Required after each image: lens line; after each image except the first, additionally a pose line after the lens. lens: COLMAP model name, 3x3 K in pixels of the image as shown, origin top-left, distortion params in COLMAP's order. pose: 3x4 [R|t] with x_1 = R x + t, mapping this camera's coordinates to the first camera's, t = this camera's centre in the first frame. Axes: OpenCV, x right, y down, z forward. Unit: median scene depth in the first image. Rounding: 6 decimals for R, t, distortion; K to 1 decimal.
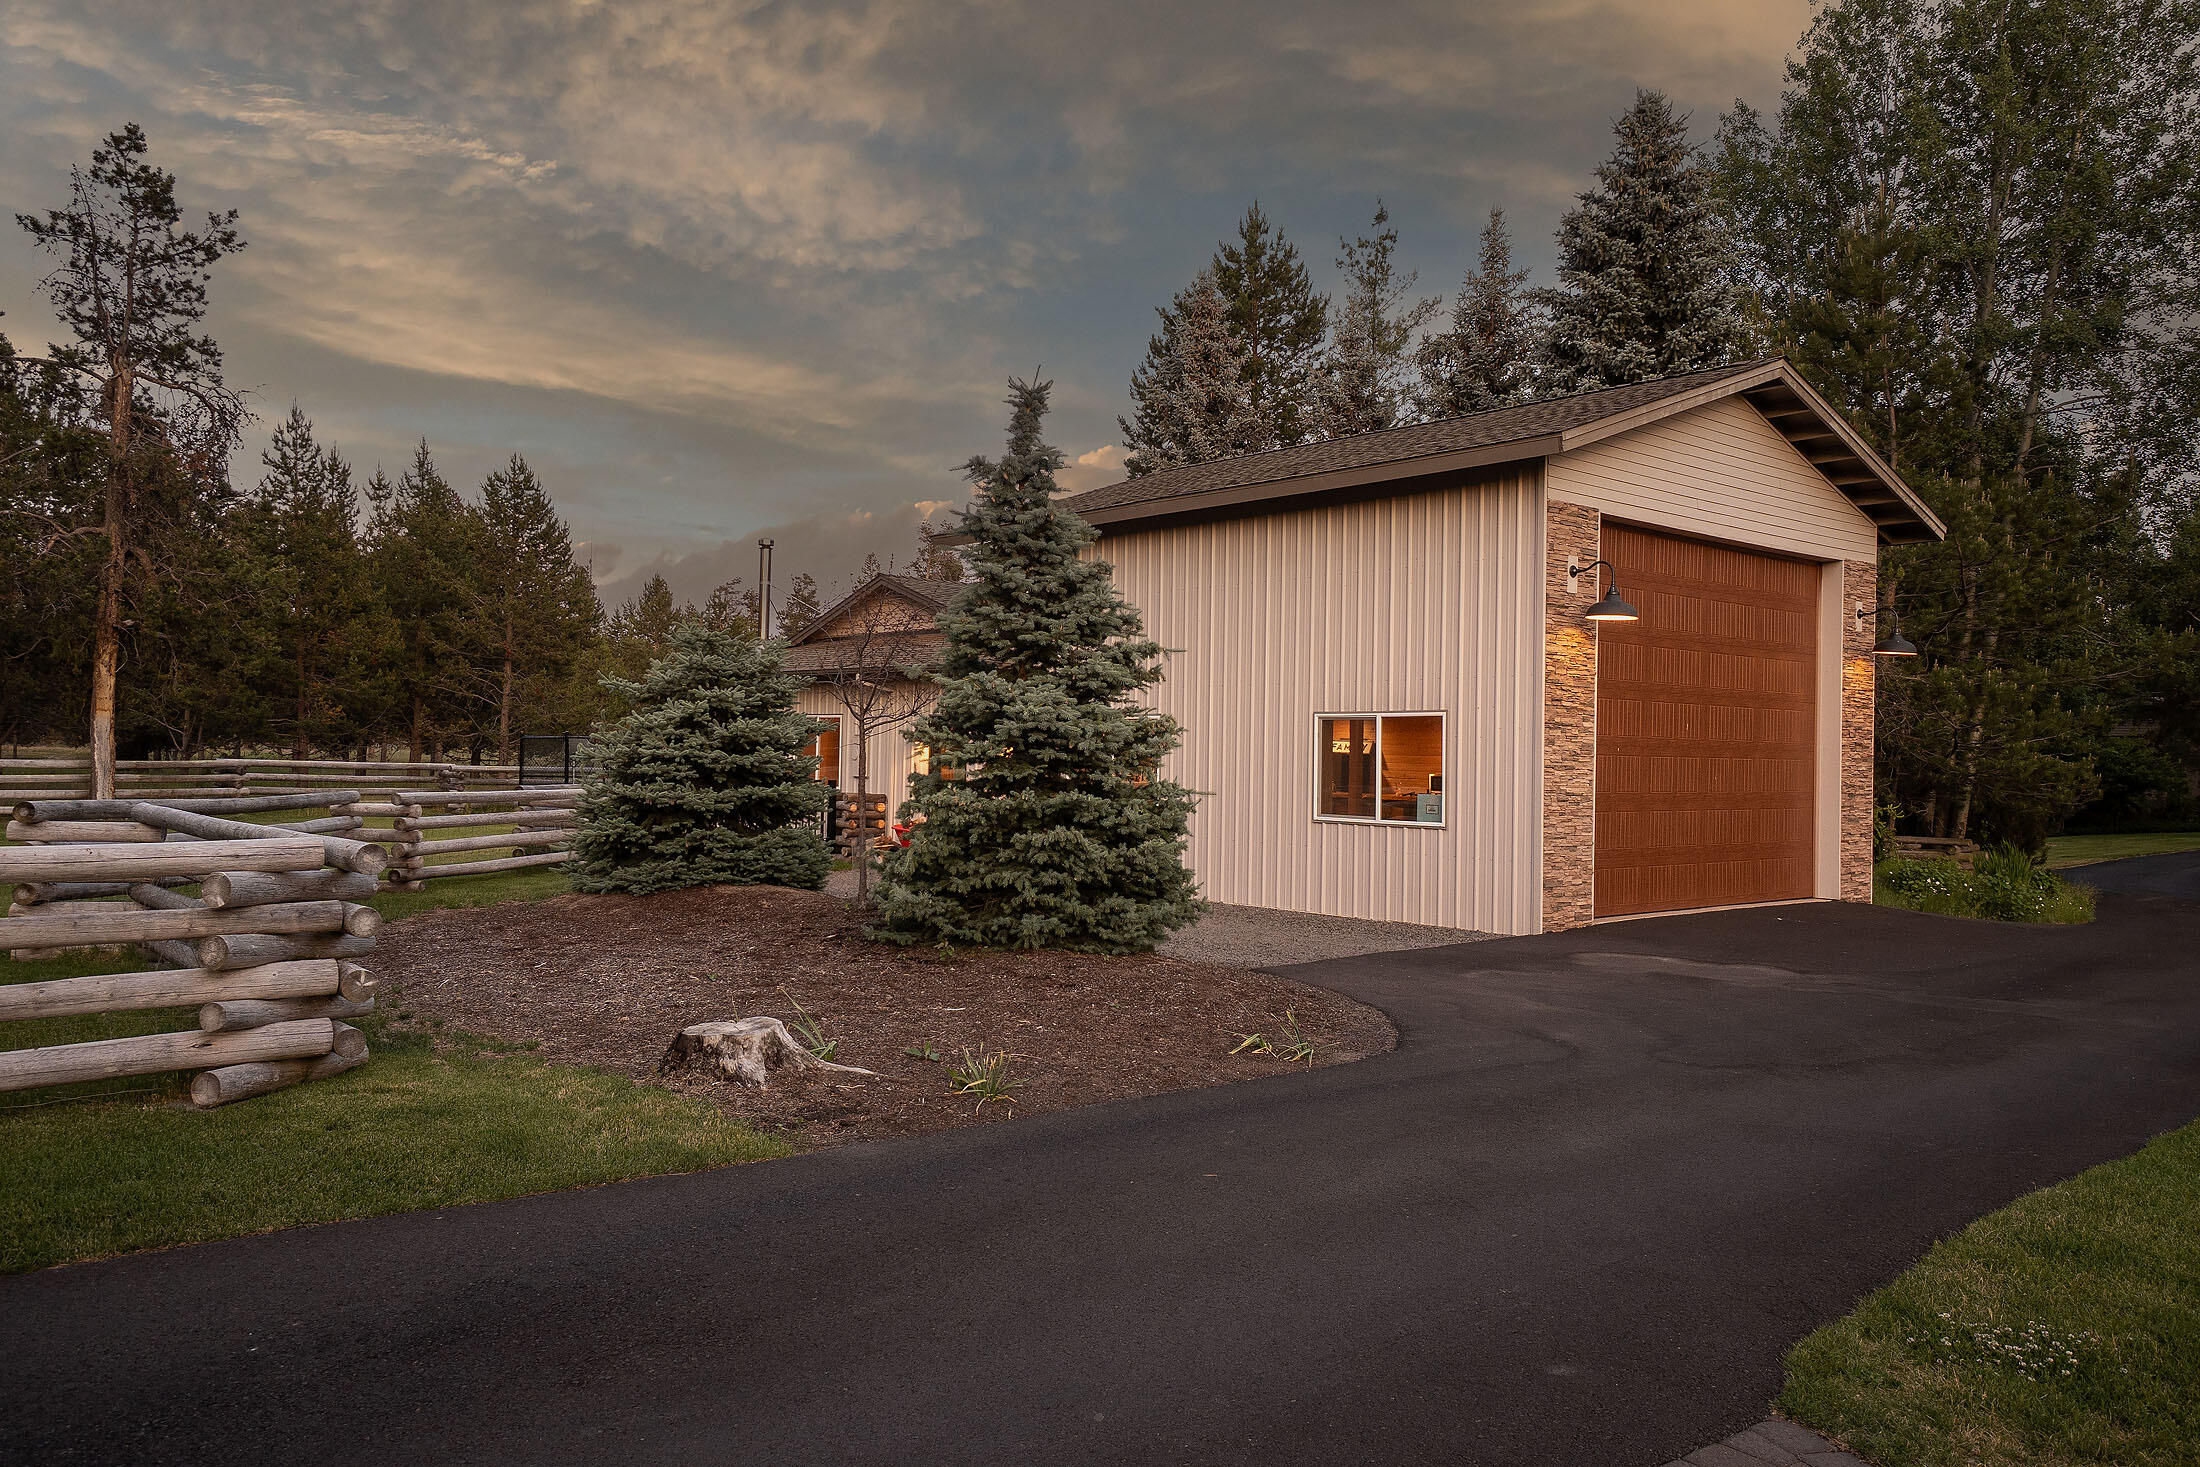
lens RADIAL K [[1567.6, 0, 1099.2], [0, 1567.6, 738.7], [0, 0, 1]] dist [0.013017, 0.002785]
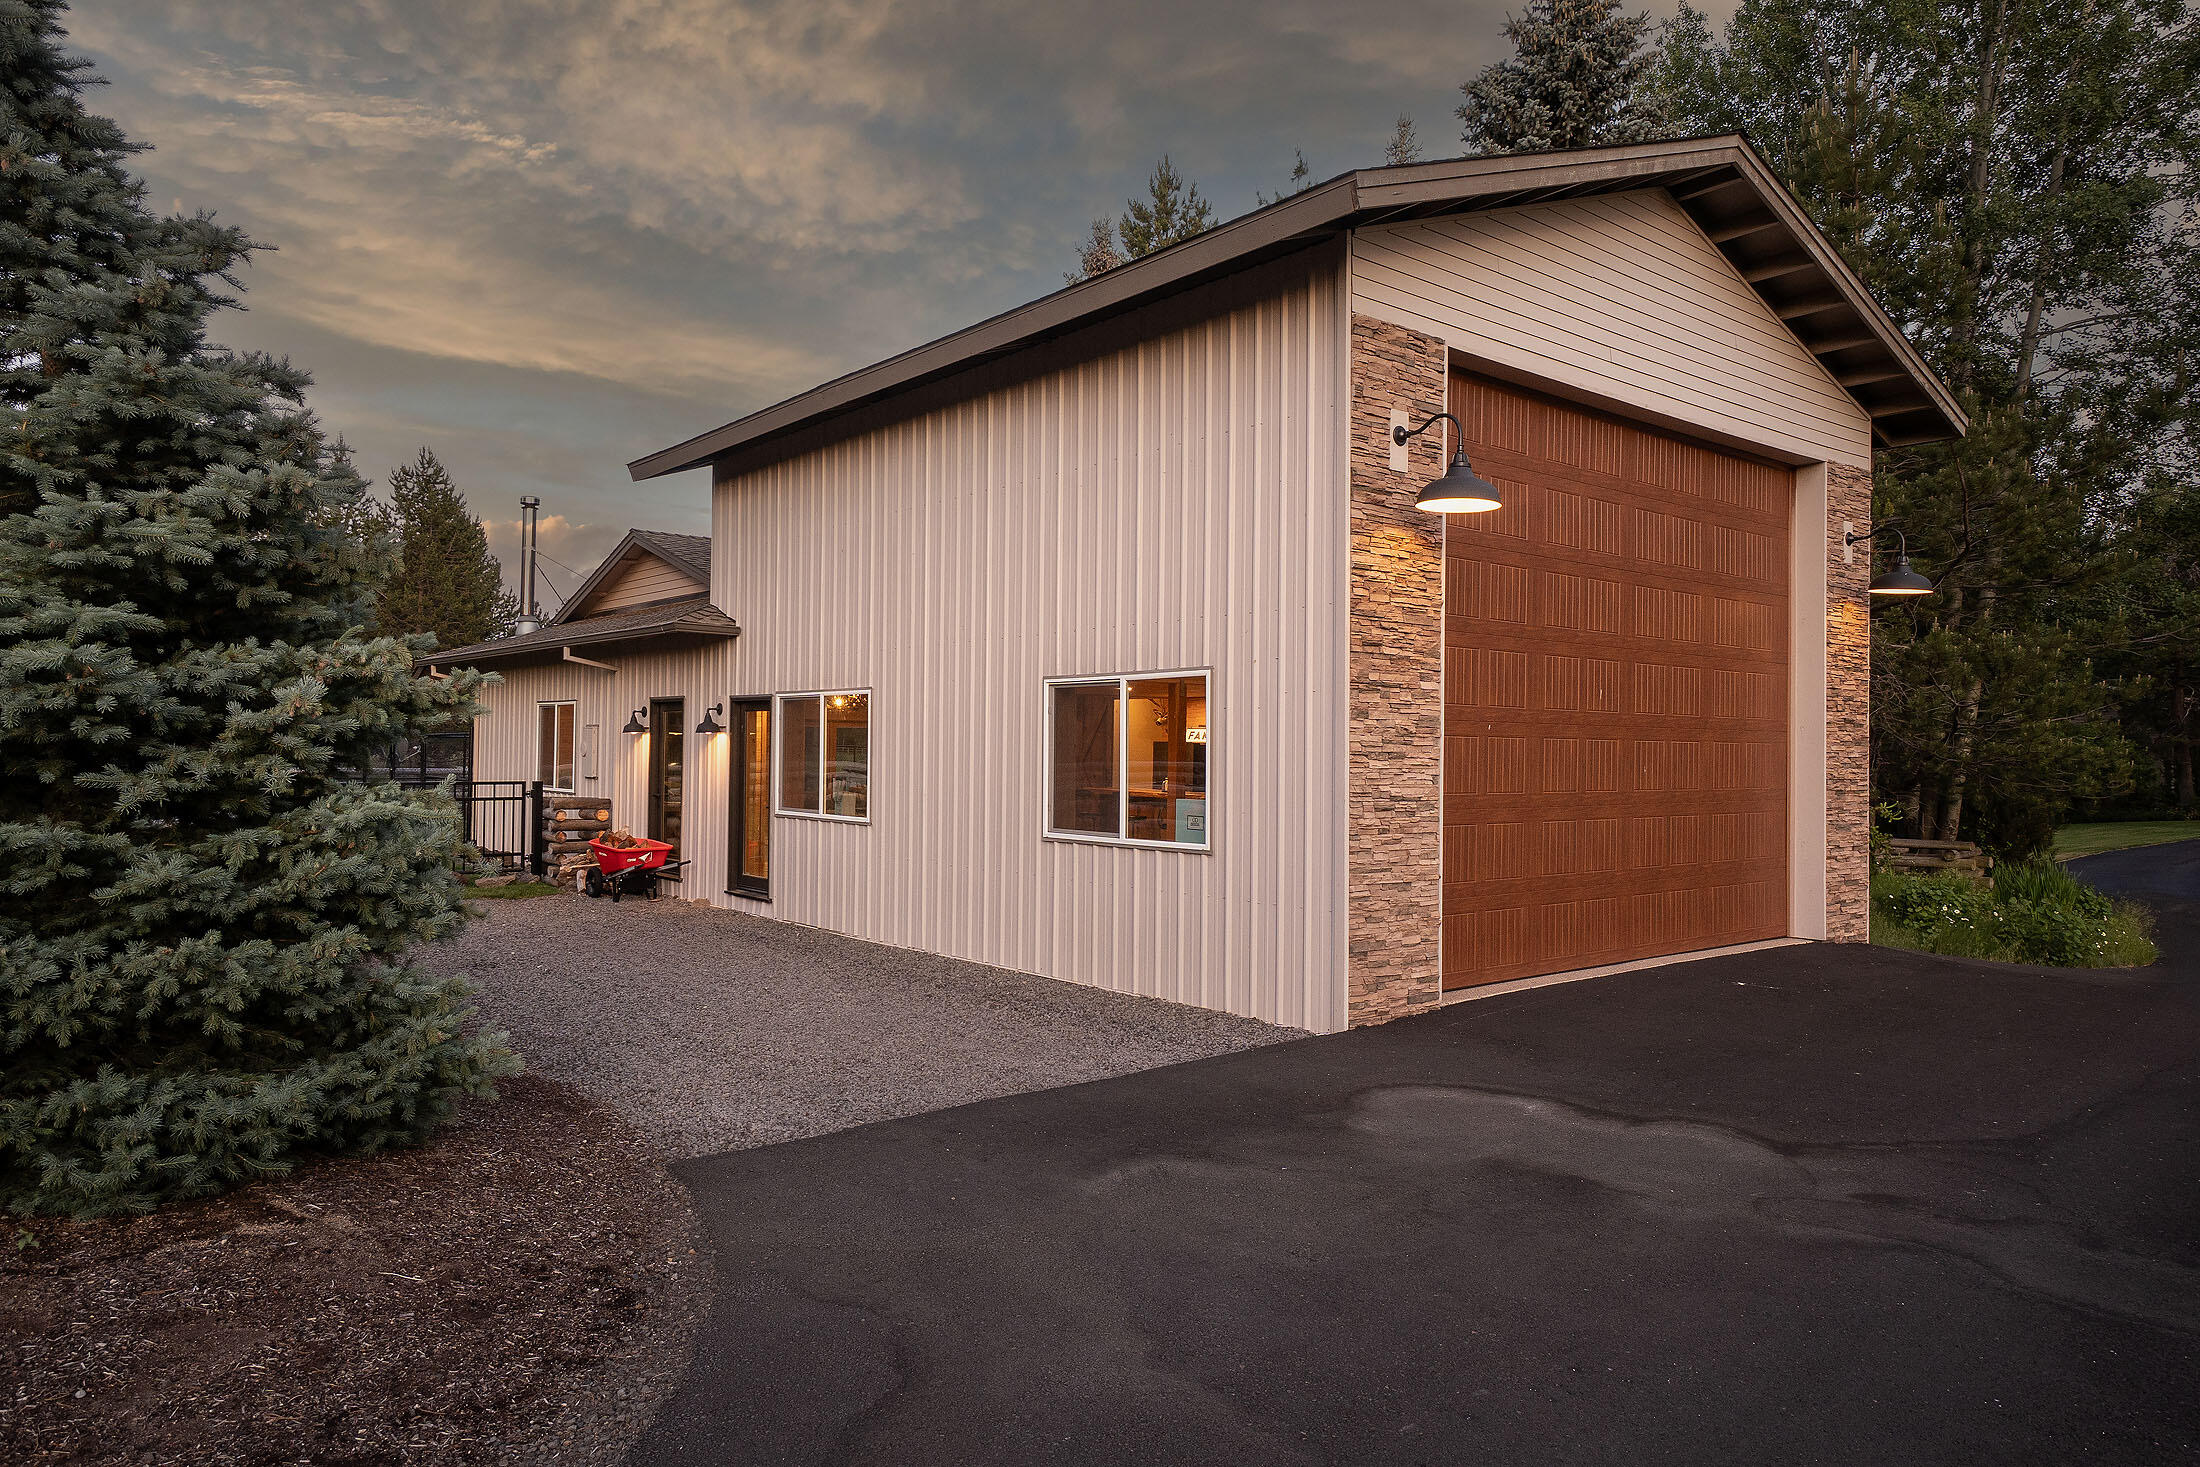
lens RADIAL K [[1402.4, 0, 1100.5], [0, 1402.4, 736.2], [0, 0, 1]] dist [0.001594, 0.000189]
pose [[0.999827, -0.008315, -0.016622, 0.168464], [0.008276, 0.999963, -0.002387, 0.009939], [0.016641, 0.002249, 0.999859, 0.392250]]
